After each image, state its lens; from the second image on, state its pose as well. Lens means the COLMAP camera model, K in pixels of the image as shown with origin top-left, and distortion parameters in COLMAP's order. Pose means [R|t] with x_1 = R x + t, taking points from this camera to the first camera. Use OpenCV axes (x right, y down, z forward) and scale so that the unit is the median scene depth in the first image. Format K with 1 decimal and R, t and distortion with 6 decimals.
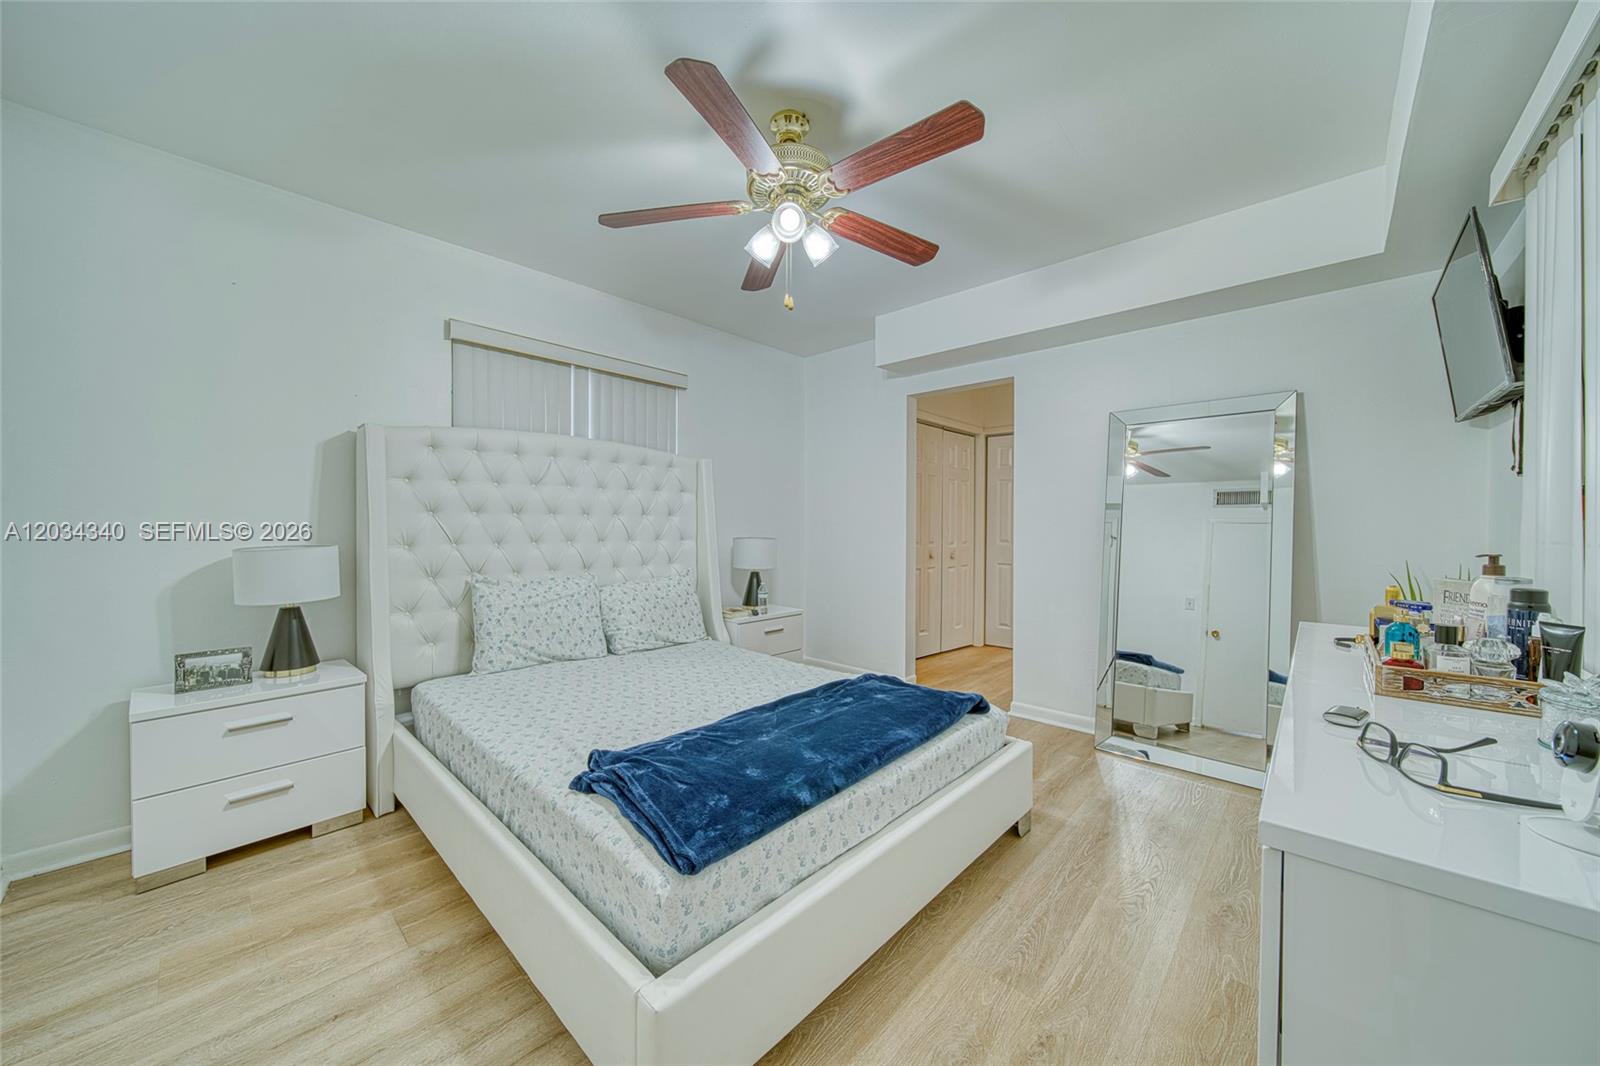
lens RADIAL K [[568.6, 0, 800.0], [0, 568.6, 533.0], [0, 0, 1]] dist [-0.000451, 0.000068]
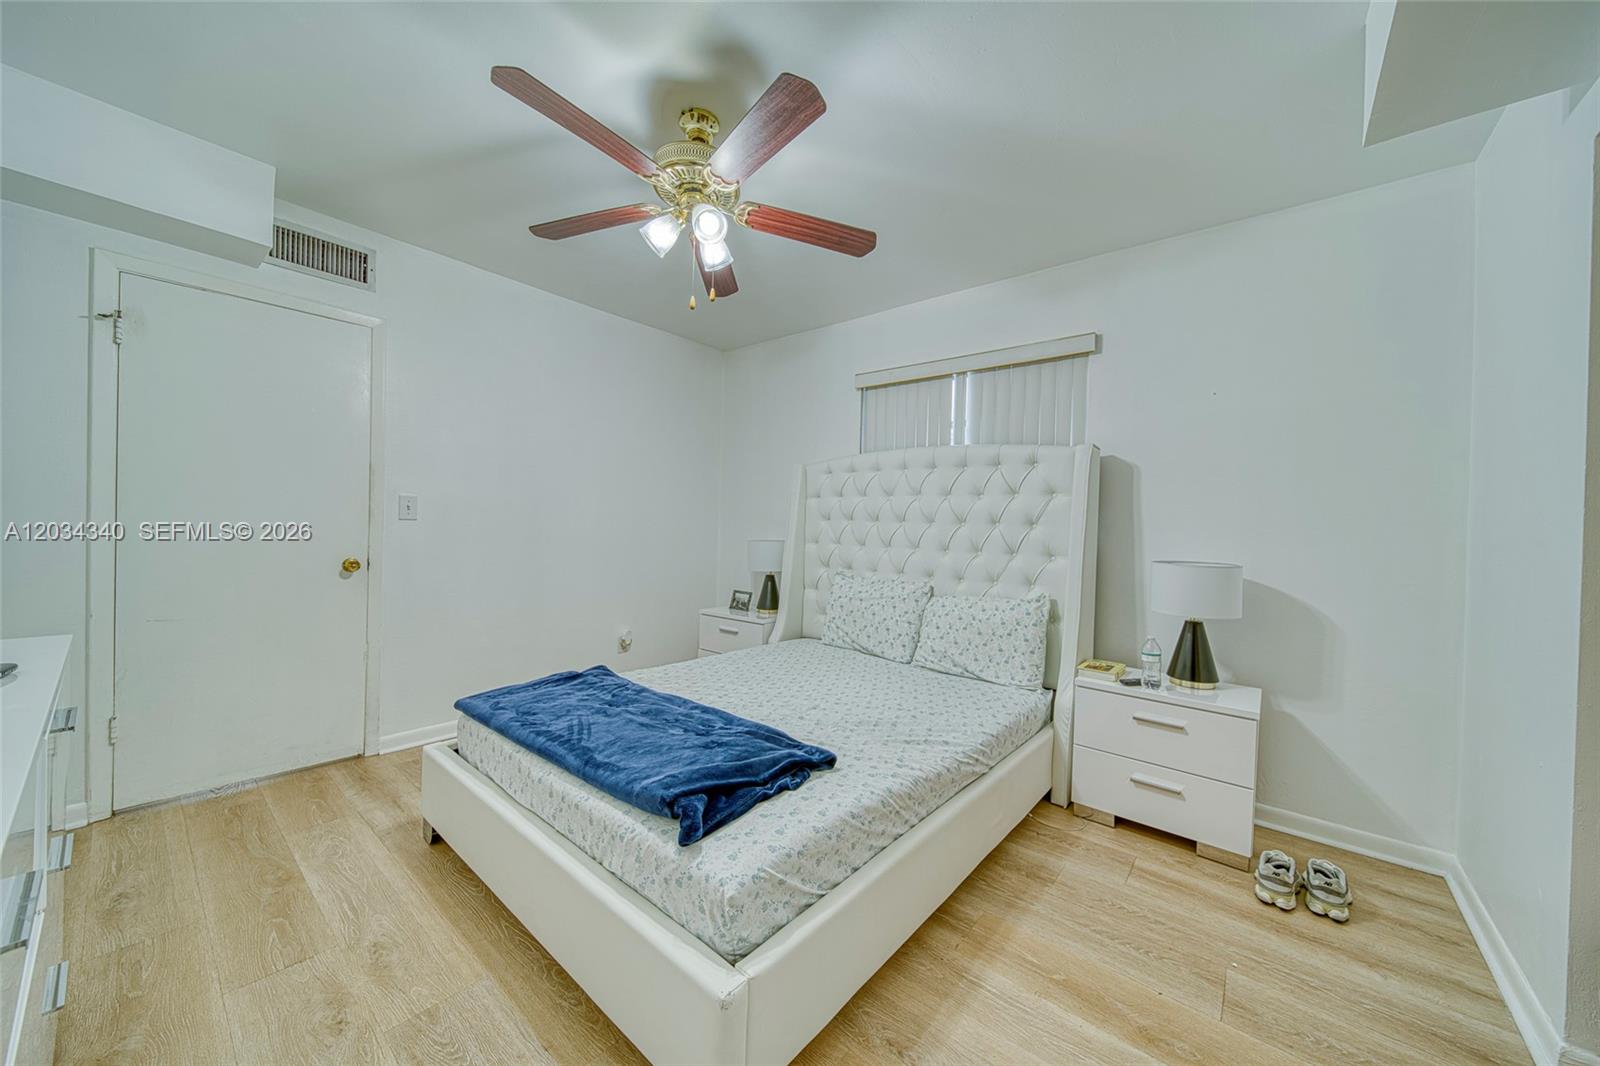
lens RADIAL K [[581.9, 0, 794.9], [0, 581.9, 511.6], [0, 0, 1]] dist [-0.001312, -0.000360]
pose [[0.039066, -0.032057, -0.998722, 0.640333], [-0.058348, 0.997707, -0.034306, -0.001732], [0.997532, 0.059614, 0.037106, 0.727301]]
